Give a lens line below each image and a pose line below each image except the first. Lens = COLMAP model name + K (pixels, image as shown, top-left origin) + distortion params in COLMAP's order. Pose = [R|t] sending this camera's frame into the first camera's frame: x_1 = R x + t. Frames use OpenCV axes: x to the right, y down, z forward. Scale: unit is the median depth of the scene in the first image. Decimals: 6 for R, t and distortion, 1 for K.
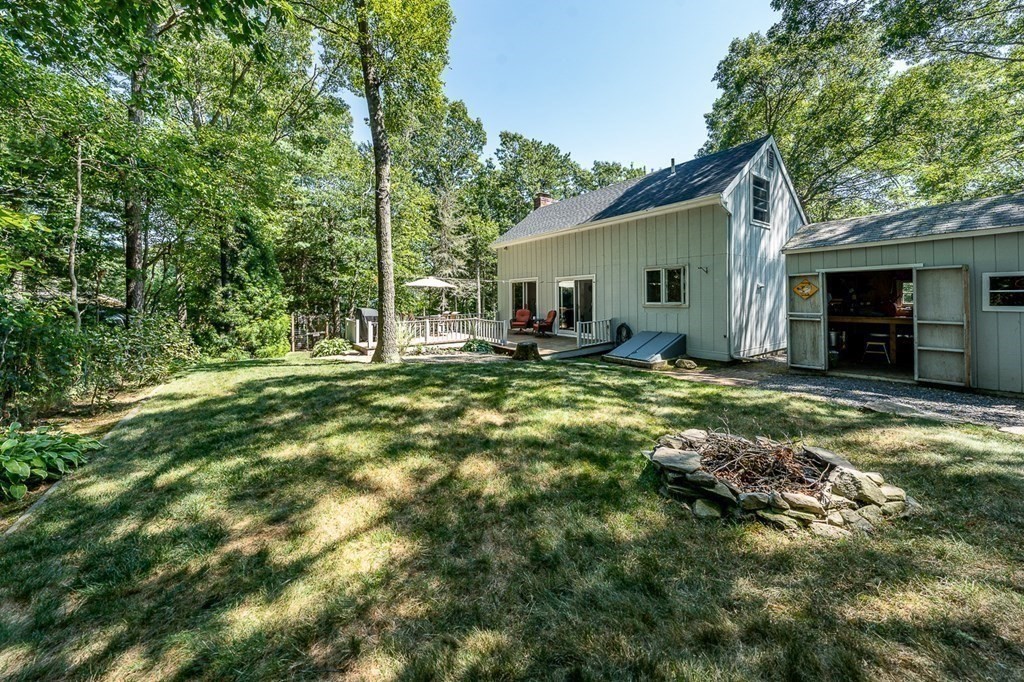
lens RADIAL K [[363.2, 0, 501.3], [0, 363.2, 305.4], [0, 0, 1]] dist [-0.001833, -0.000191]
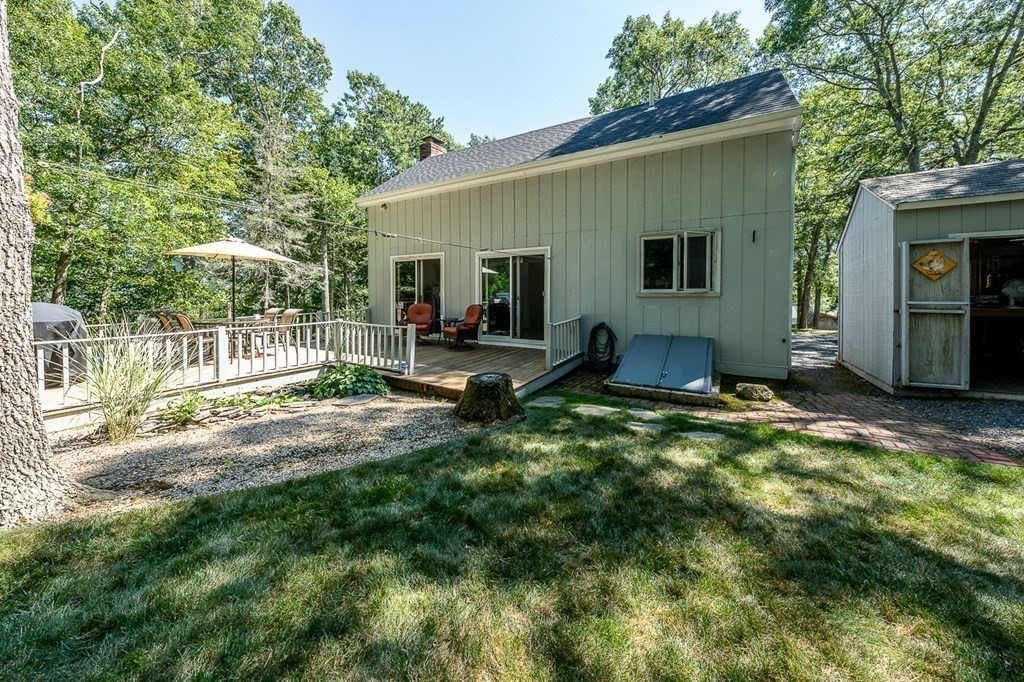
lens RADIAL K [[363.2, 0, 501.3], [0, 363.2, 305.4], [0, 0, 1]] dist [-0.001833, -0.000191]
pose [[0.914660, -0.005494, 0.404186, -0.063572], [0.003621, 0.999979, 0.005397, 0.011652], [-0.404207, -0.003473, 0.914661, 0.405088]]
